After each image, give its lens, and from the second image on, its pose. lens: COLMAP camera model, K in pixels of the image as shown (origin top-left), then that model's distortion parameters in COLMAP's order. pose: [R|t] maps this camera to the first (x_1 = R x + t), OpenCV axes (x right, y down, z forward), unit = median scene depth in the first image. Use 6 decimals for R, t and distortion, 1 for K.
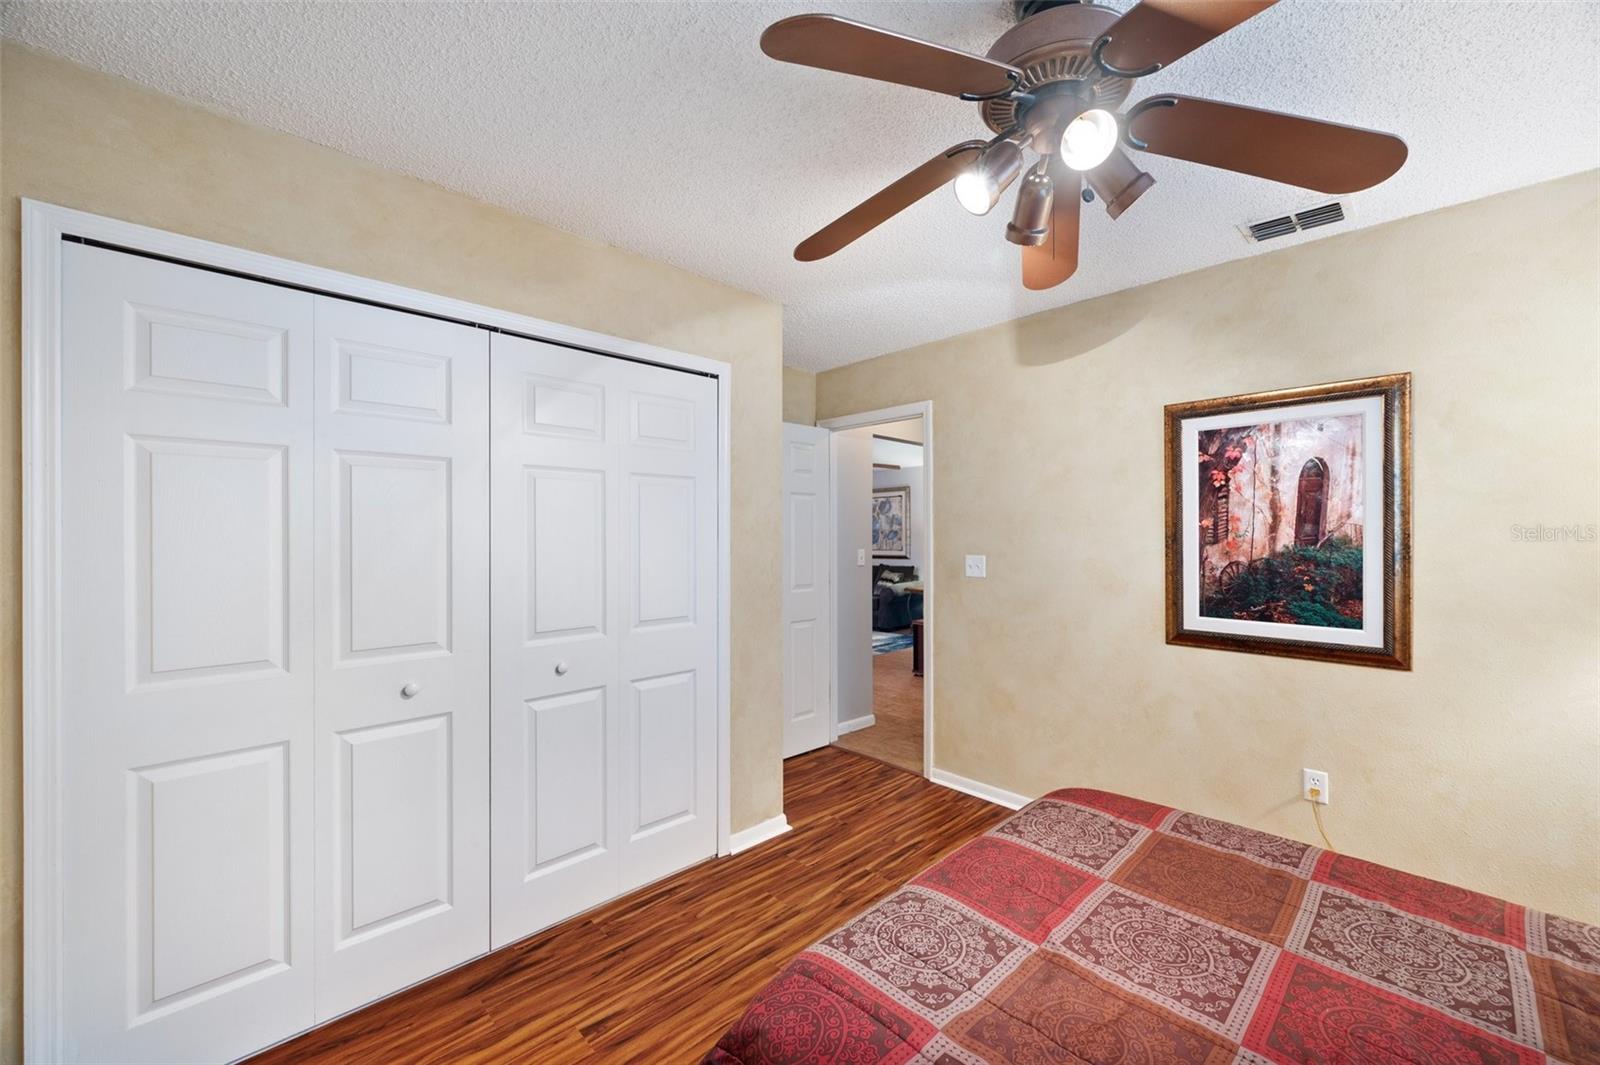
lens RADIAL K [[631.3, 0, 810.7], [0, 631.3, 533.7], [0, 0, 1]] dist [-0.001819, 0.000731]
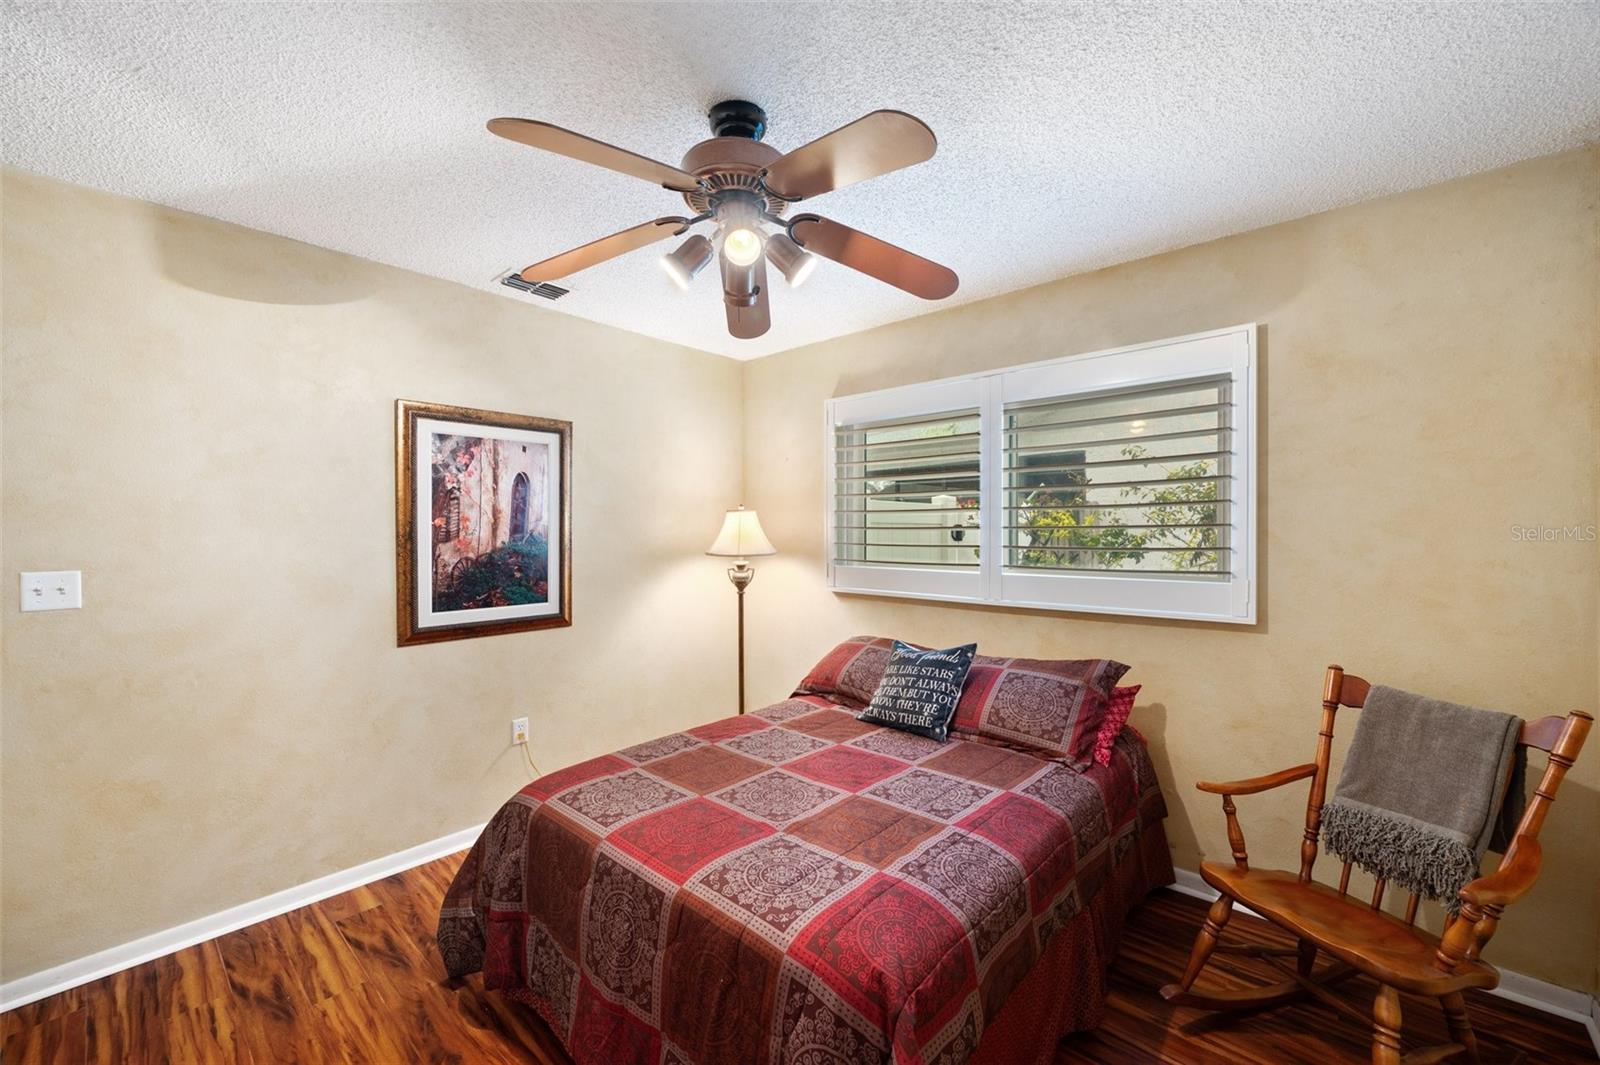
lens RADIAL K [[631.3, 0, 803.9], [0, 631.3, 532.6], [0, 0, 1]] dist [-0.001819, 0.000731]
pose [[-0.068747, -0.001463, 0.997633, -0.511054], [0.002549, 0.999995, 0.001642, 0.000370], [-0.997631, 0.002656, -0.068743, 0.525097]]
